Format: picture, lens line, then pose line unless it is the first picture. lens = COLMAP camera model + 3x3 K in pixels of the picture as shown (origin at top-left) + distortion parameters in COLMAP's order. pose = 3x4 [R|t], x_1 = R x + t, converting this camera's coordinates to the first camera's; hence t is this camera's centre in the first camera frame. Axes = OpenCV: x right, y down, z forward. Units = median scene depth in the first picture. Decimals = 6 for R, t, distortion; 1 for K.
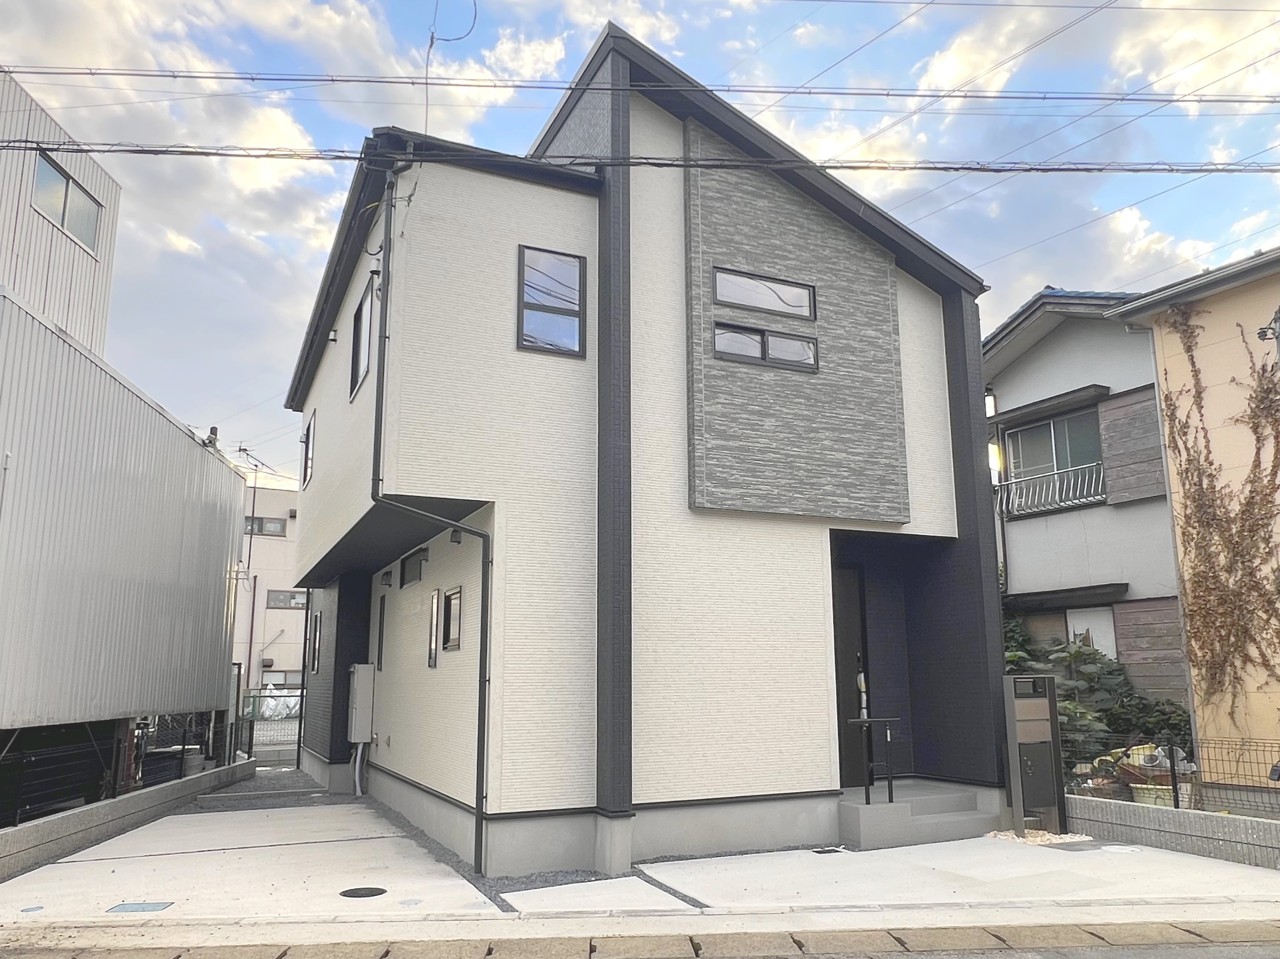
lens RADIAL K [[919.1, 0, 643.7], [0, 919.1, 512.0], [0, 0, 1]] dist [-0.003773, -0.002195]
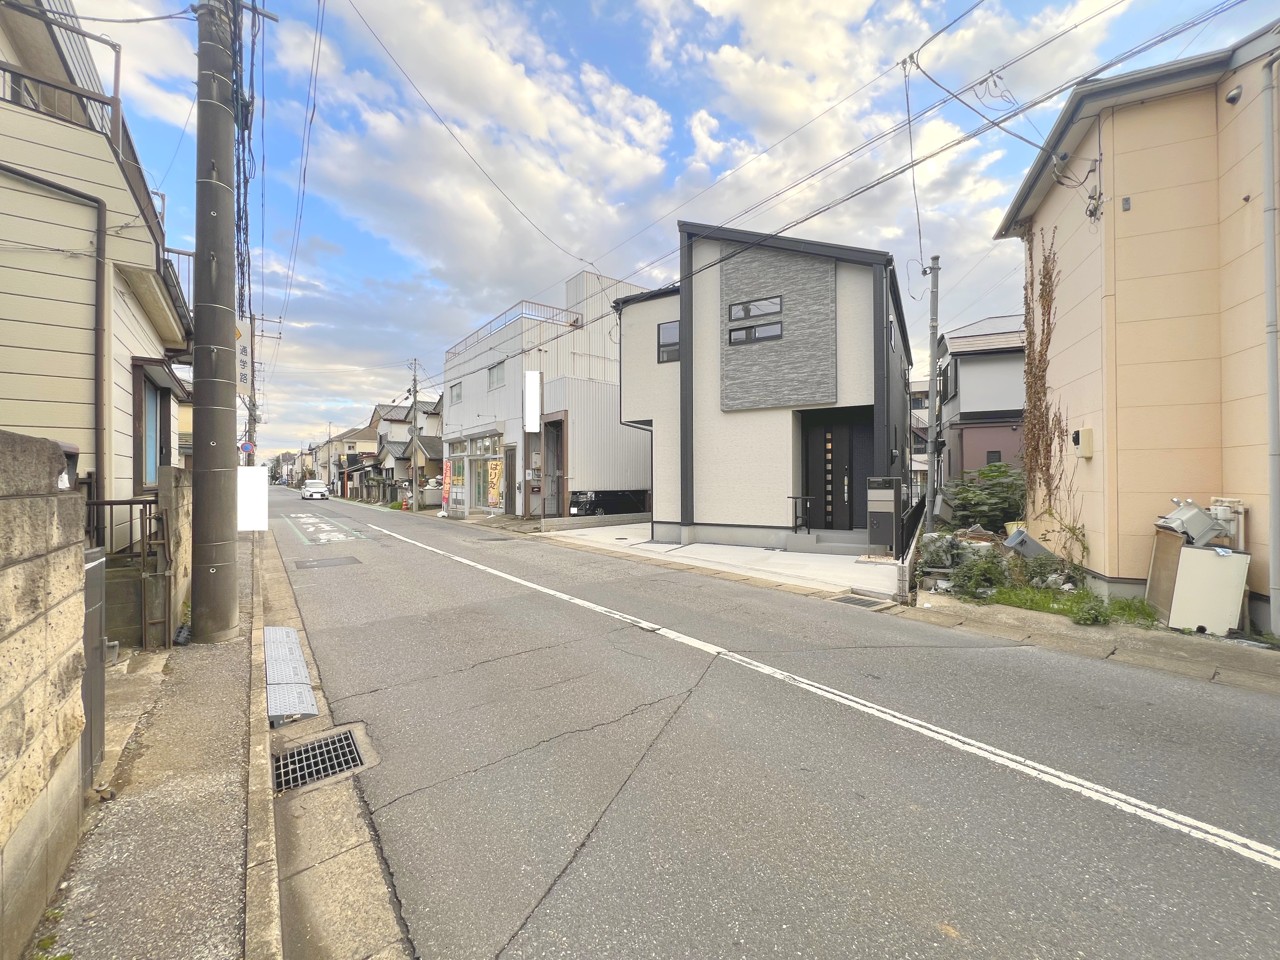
lens RADIAL K [[514.1, 0, 640.0], [0, 514.1, 480.0], [0, 0, 1]] dist [0.000502, 0.000206]
pose [[0.570750, 0.003697, -0.821116, 1.011218], [0.141006, 0.984694, 0.102445, 0.004797], [0.808927, -0.174252, 0.561493, 0.007609]]
